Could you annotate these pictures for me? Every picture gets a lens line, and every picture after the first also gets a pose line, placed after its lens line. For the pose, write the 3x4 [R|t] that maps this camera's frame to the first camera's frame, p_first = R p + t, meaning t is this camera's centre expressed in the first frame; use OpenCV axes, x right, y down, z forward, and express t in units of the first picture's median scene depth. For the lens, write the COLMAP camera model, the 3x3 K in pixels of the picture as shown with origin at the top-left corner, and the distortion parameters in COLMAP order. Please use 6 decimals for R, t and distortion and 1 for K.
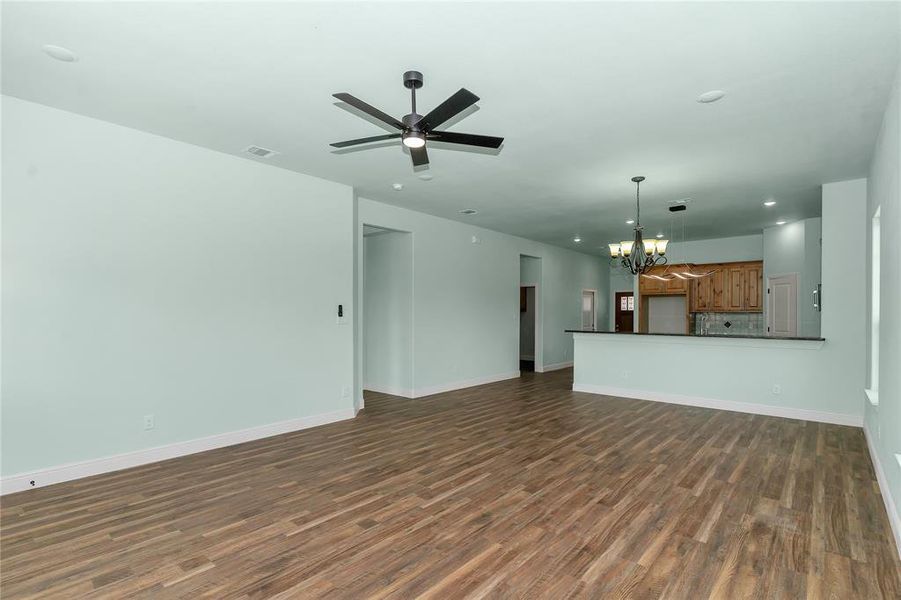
lens RADIAL K [[431.6, 0, 451.7], [0, 431.6, 313.6], [0, 0, 1]] dist [0.001968, 0.000108]
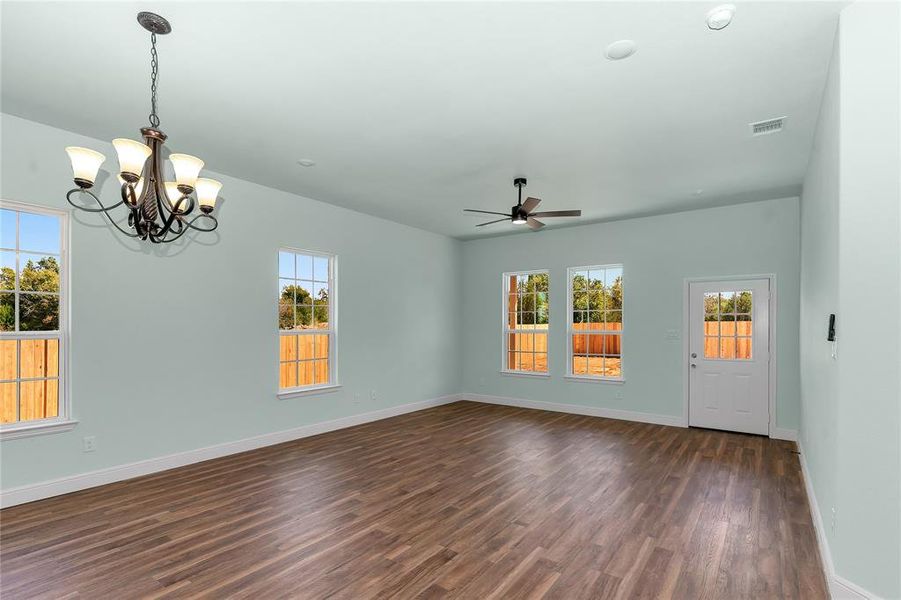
lens RADIAL K [[431.6, 0, 451.7], [0, 431.6, 313.6], [0, 0, 1]] dist [0.001968, 0.000108]
pose [[-0.996655, -0.008921, -0.081234, 0.201481], [-0.006687, 0.999593, -0.027728, -0.008462], [0.081449, -0.027092, -0.996309, 1.787631]]
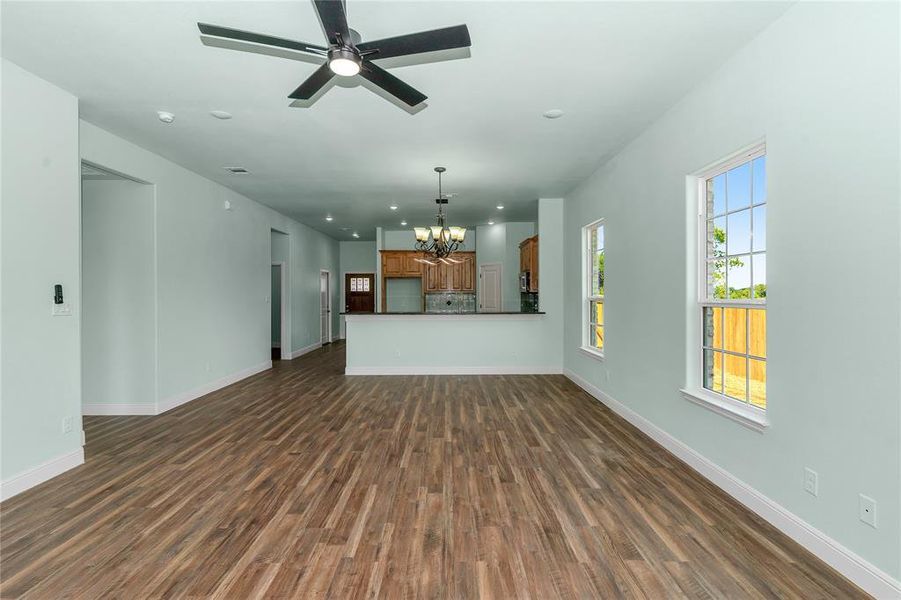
lens RADIAL K [[425.8, 0, 447.4], [0, 425.8, 293.1], [0, 0, 1]] dist [0.000774, 0.000111]
pose [[0.755944, -0.004689, 0.654619, -0.299935], [0.005929, 0.999982, 0.000316, -0.006633], [-0.654609, 0.003642, 0.755959, 0.231991]]
